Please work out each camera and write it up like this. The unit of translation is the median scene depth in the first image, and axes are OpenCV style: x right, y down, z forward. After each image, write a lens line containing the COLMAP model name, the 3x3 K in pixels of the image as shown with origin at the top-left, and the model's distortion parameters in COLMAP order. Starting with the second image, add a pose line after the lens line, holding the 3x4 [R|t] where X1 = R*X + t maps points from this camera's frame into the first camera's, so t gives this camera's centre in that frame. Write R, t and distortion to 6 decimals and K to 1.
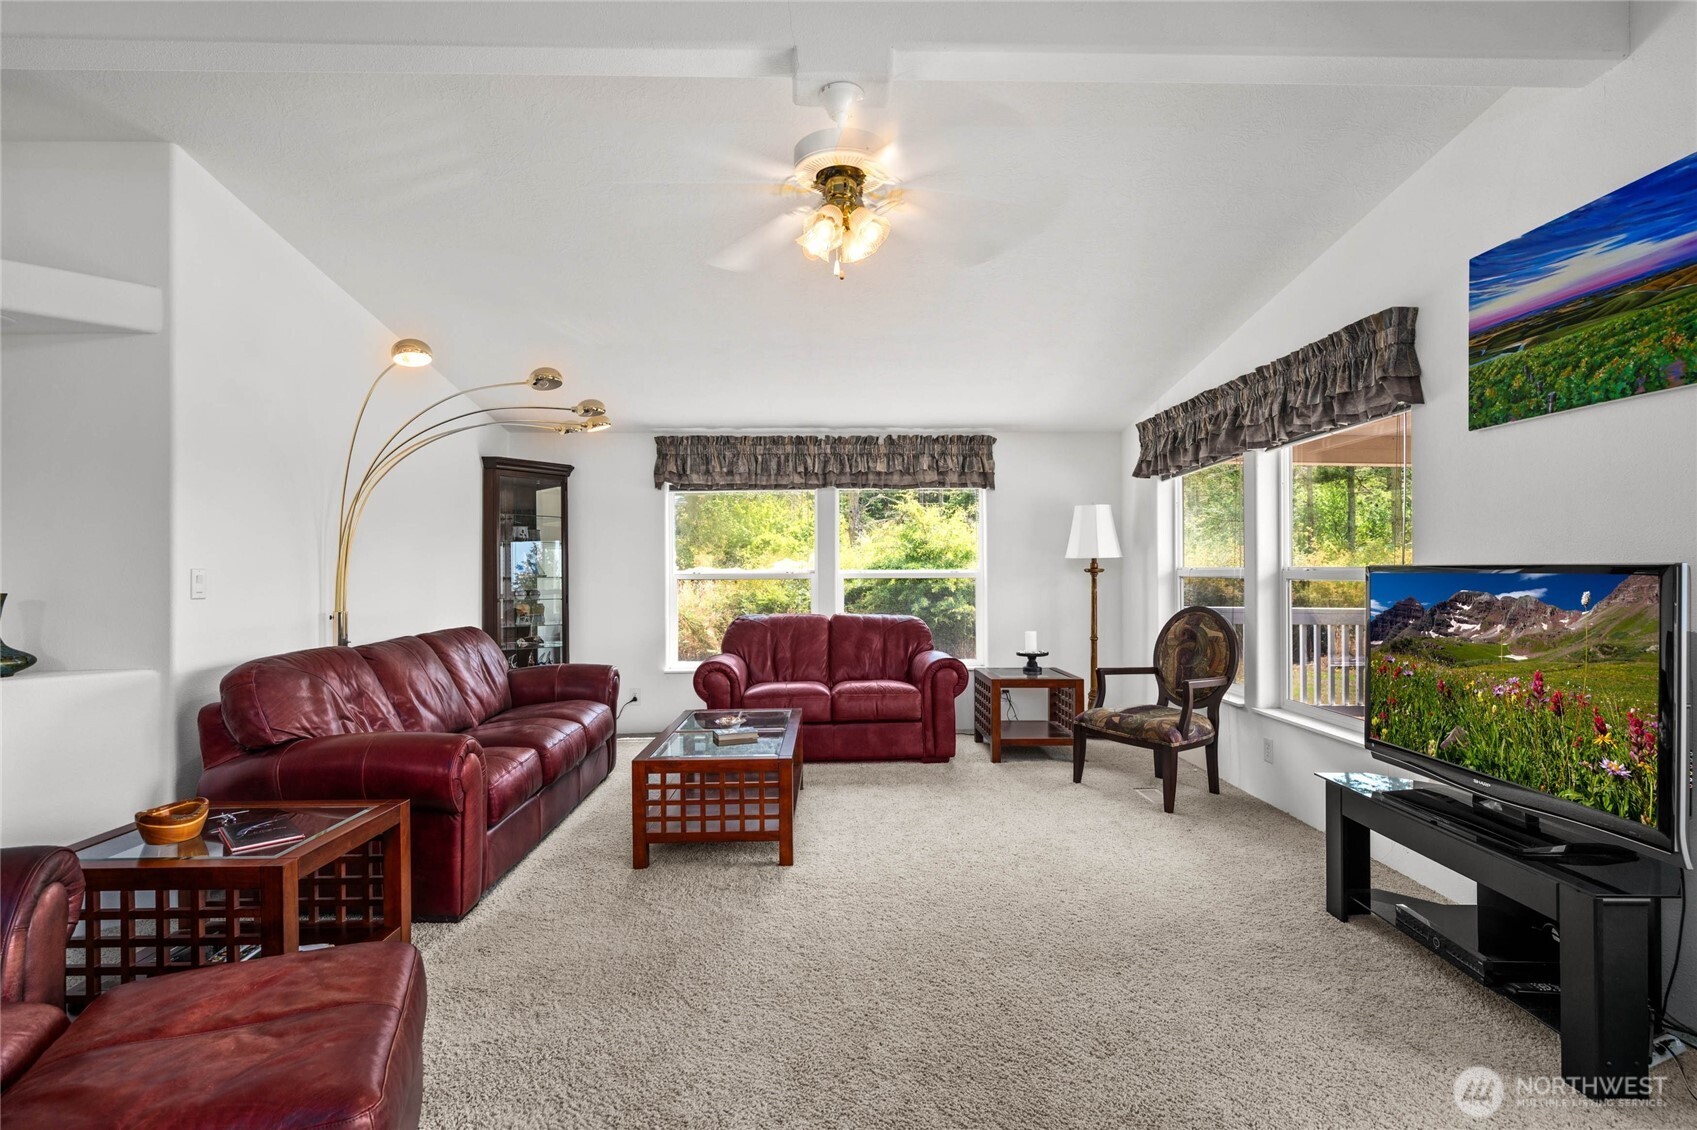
lens RADIAL K [[822.3, 0, 848.0], [0, 822.3, 564.3], [0, 0, 1]] dist [0.006209, 0.000618]
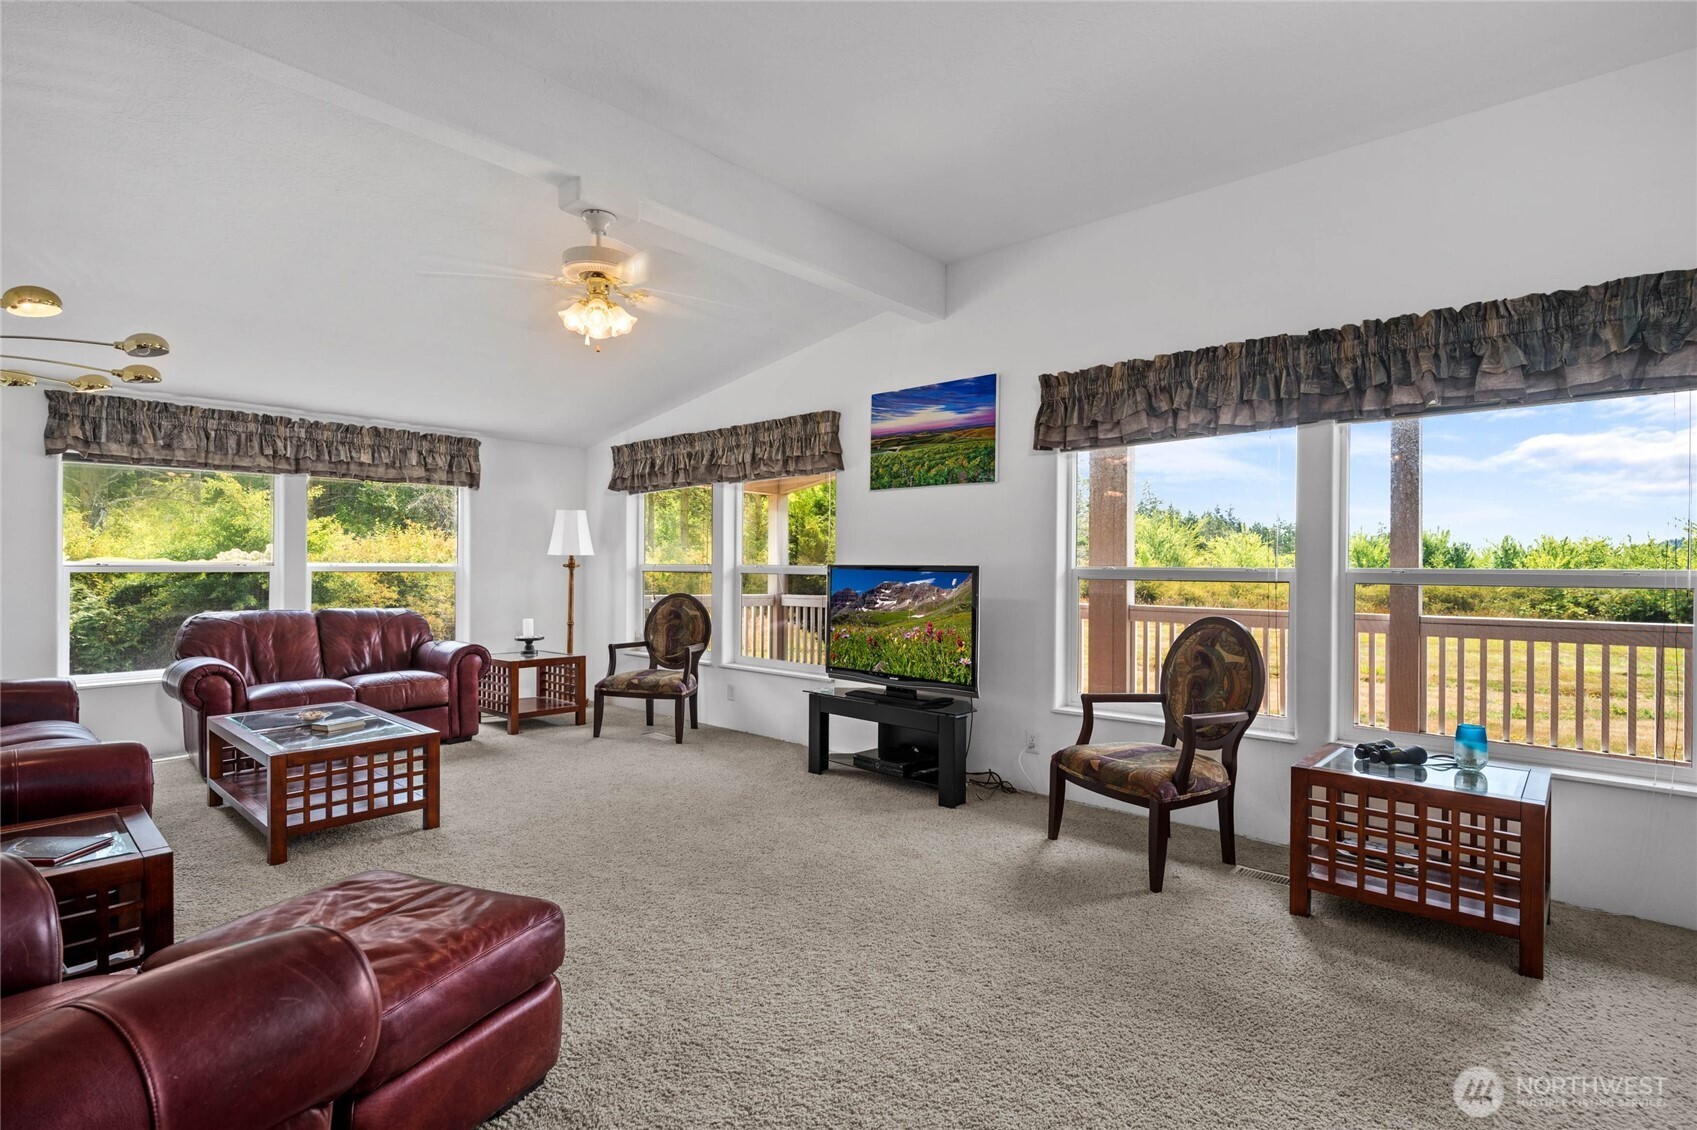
lens RADIAL K [[822.3, 0, 848.1], [0, 822.3, 567.5], [0, 0, 1]] dist [0.006209, 0.000618]
pose [[0.691247, 0.007782, 0.722576, -0.354361], [-0.014757, 0.999885, 0.003349, 0.000204], [-0.722467, -0.012978, 0.691283, -0.124326]]
